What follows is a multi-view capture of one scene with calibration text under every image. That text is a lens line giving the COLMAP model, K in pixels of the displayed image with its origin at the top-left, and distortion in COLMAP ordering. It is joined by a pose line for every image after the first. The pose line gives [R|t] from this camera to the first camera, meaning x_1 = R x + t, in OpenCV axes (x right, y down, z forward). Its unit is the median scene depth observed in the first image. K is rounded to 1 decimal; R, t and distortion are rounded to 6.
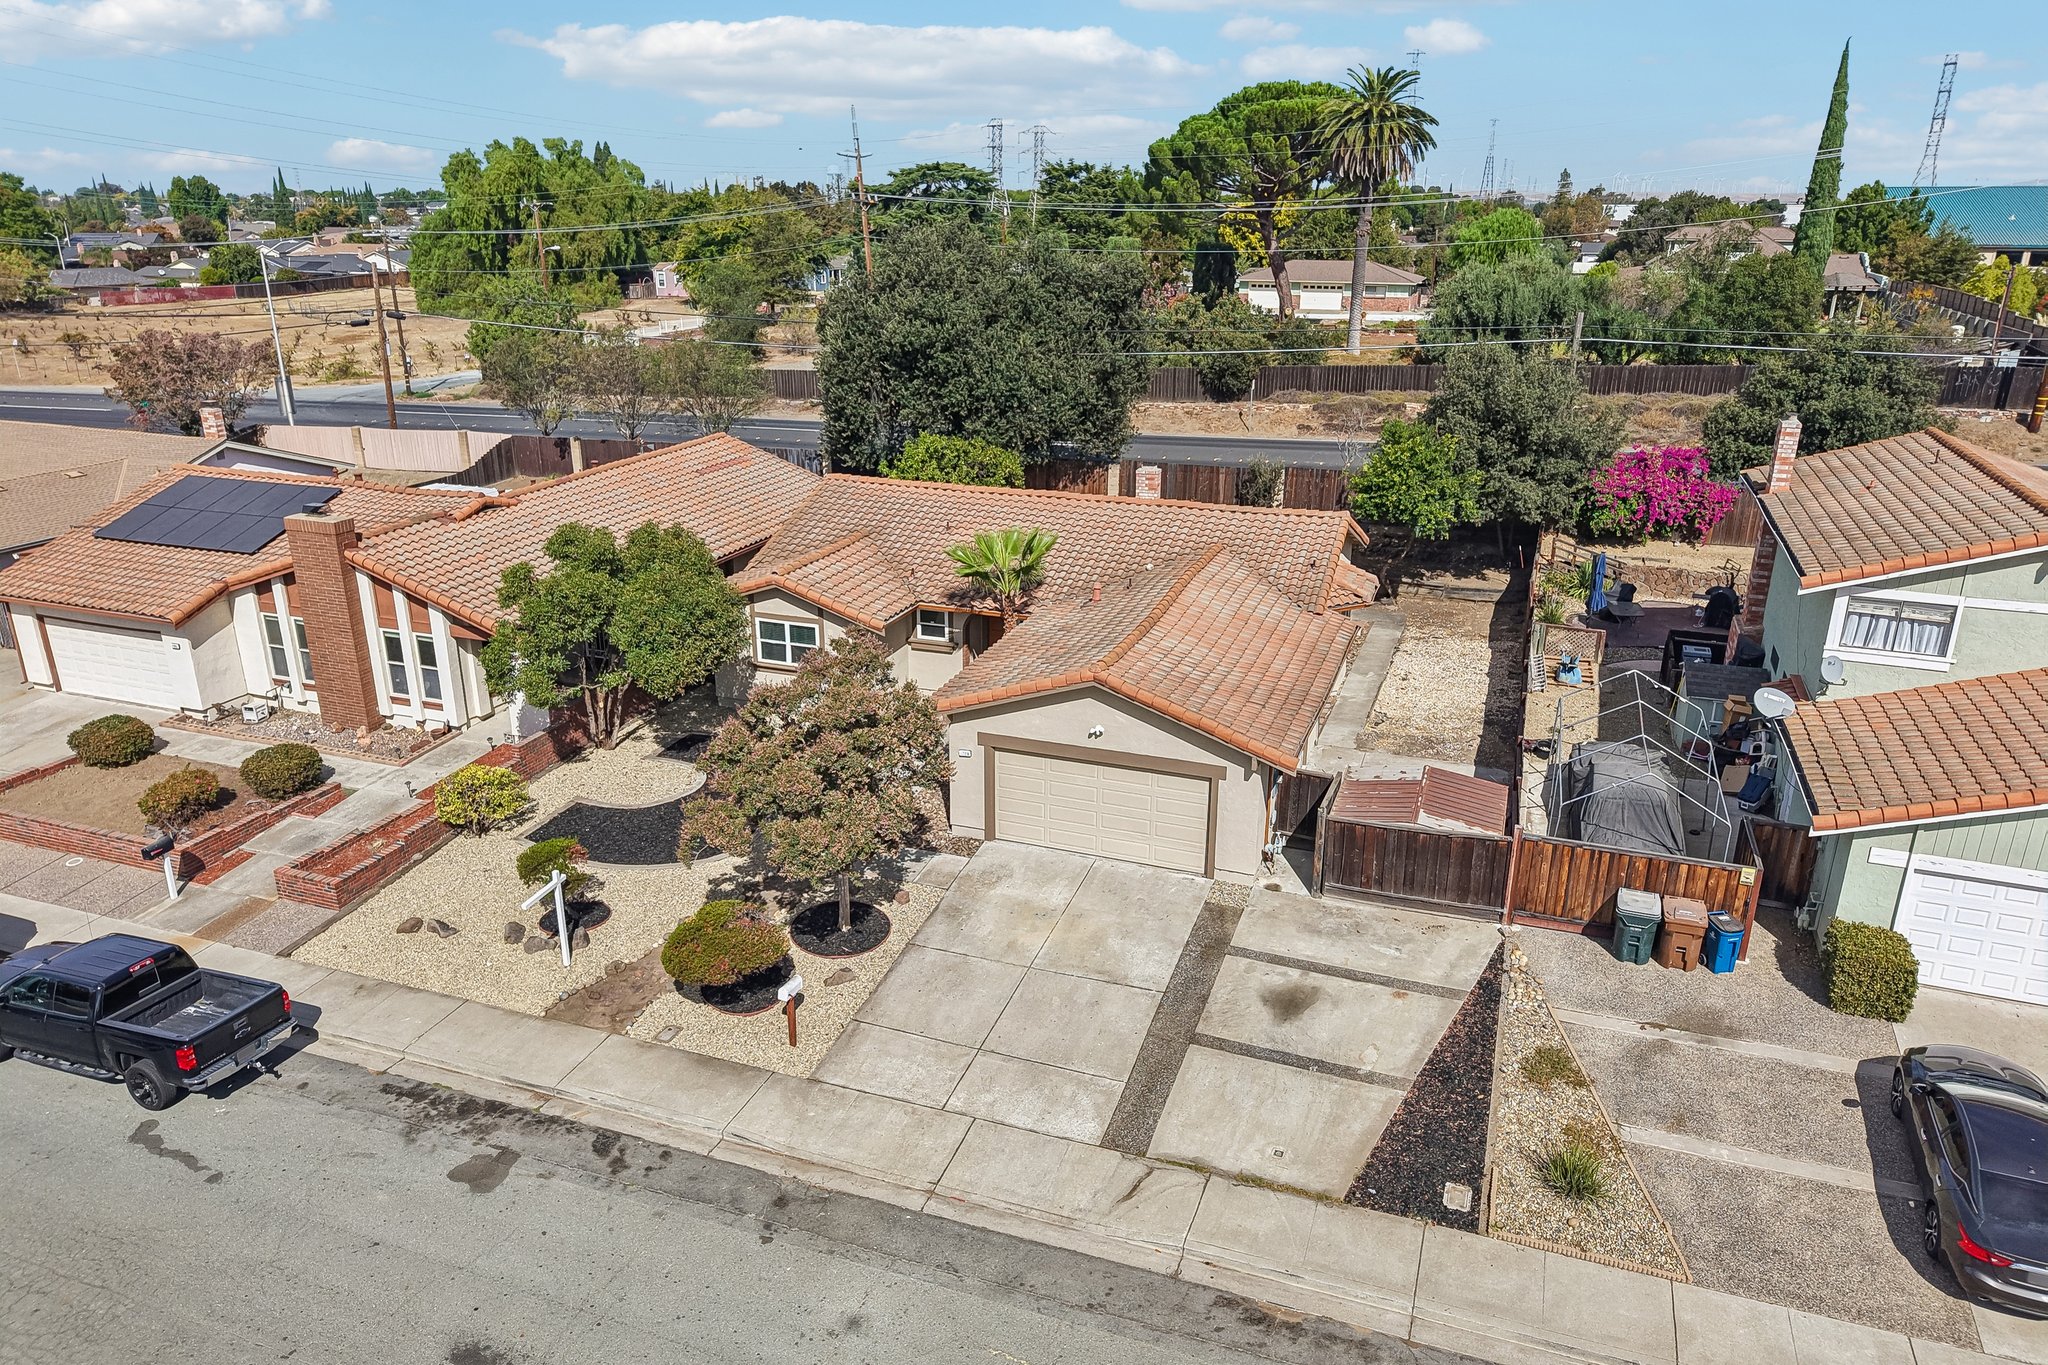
lens RADIAL K [[1373.4, 0, 1025.1], [0, 1373.4, 670.9], [0, 0, 1]] dist [0.057714, -0.110089]
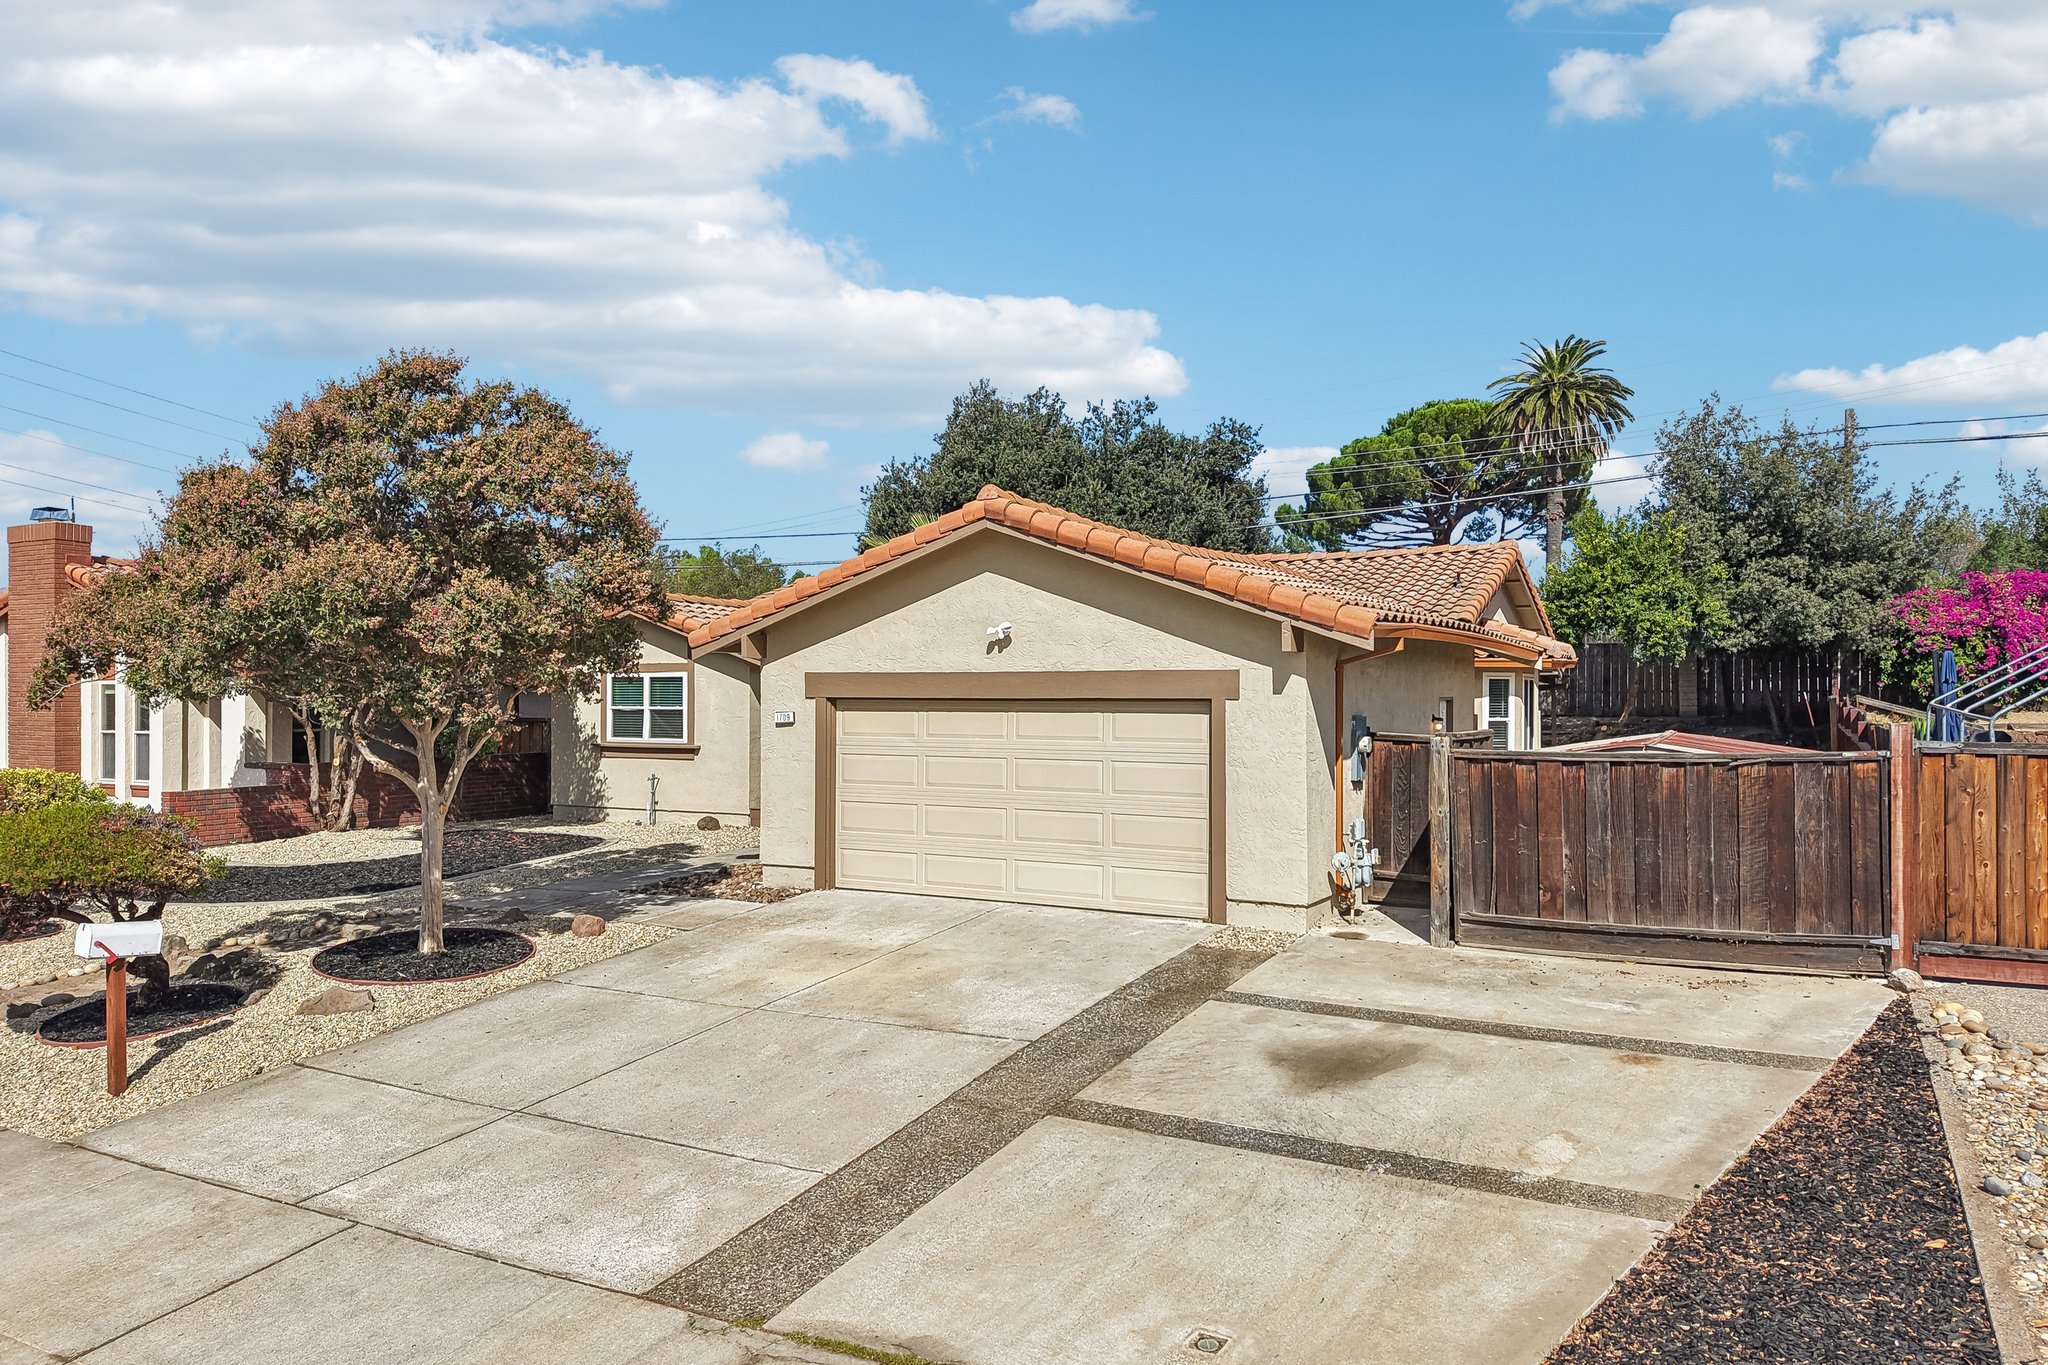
lens RADIAL K [[1396.8, 0, 1024.0], [0, 1396.8, 682.5], [0, 0, 1]] dist [0.008897, 0.002686]
pose [[0.988542, -0.003472, -0.150905, 0.111212], [-0.047365, 0.942107, -0.331951, 0.186494], [0.143321, 0.335296, 0.931148, 0.398198]]
